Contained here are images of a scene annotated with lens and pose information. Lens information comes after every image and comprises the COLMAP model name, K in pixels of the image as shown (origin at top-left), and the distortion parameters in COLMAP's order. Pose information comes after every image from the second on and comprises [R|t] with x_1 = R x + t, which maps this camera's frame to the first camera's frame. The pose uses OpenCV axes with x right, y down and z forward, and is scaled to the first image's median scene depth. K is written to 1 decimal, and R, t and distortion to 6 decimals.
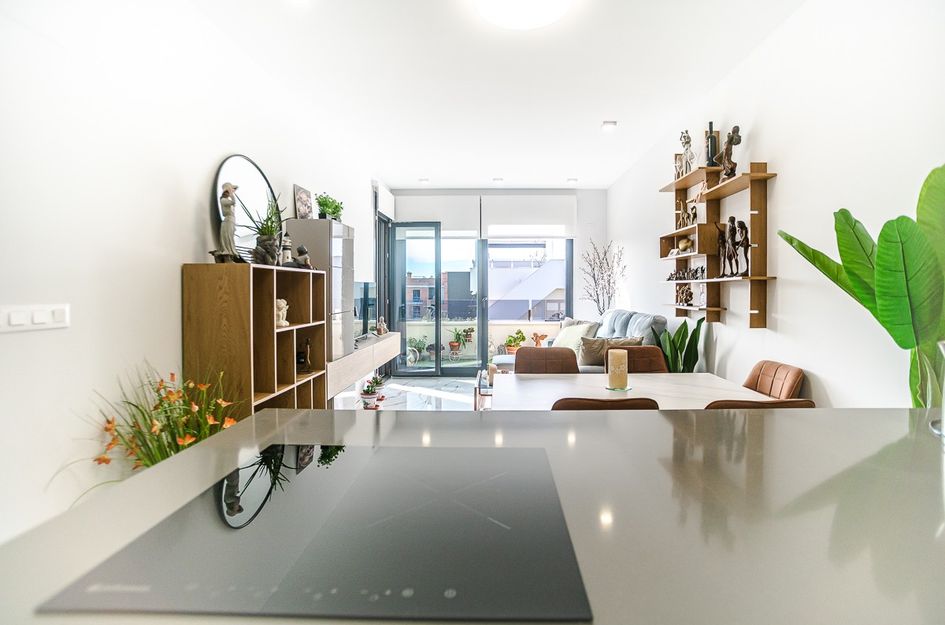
lens RADIAL K [[480.7, 0, 474.6], [0, 480.7, 294.0], [0, 0, 1]] dist [-0.000497, 0.000079]
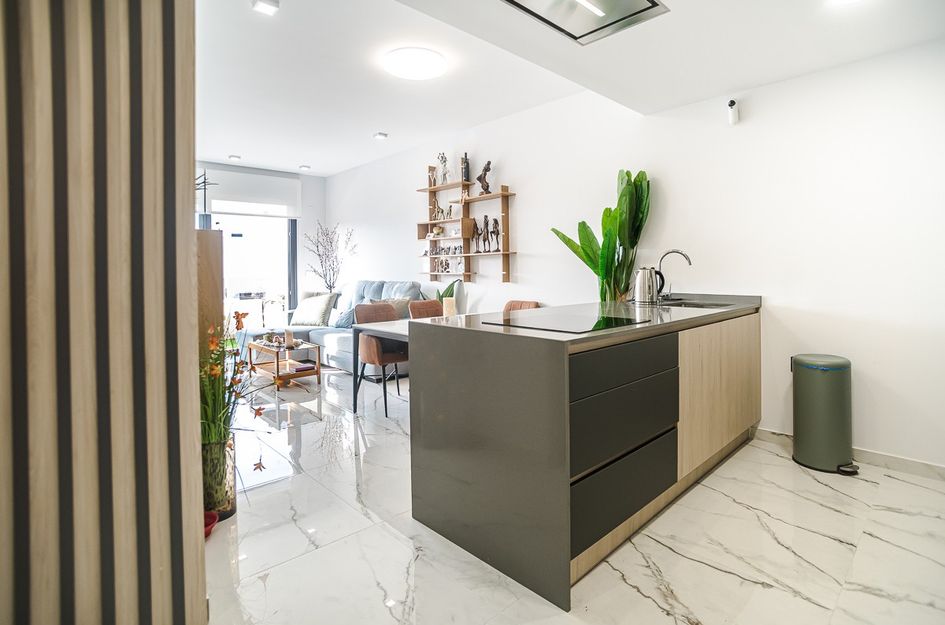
lens RADIAL K [[477.8, 0, 473.6], [0, 477.8, 270.5], [0, 0, 1]] dist [-0.000481, 0.001483]
pose [[0.696022, -0.017758, 0.717800, -0.602566], [0.024703, 0.999695, 0.000778, 0.021320], [-0.717595, 0.017190, 0.696249, -0.086413]]
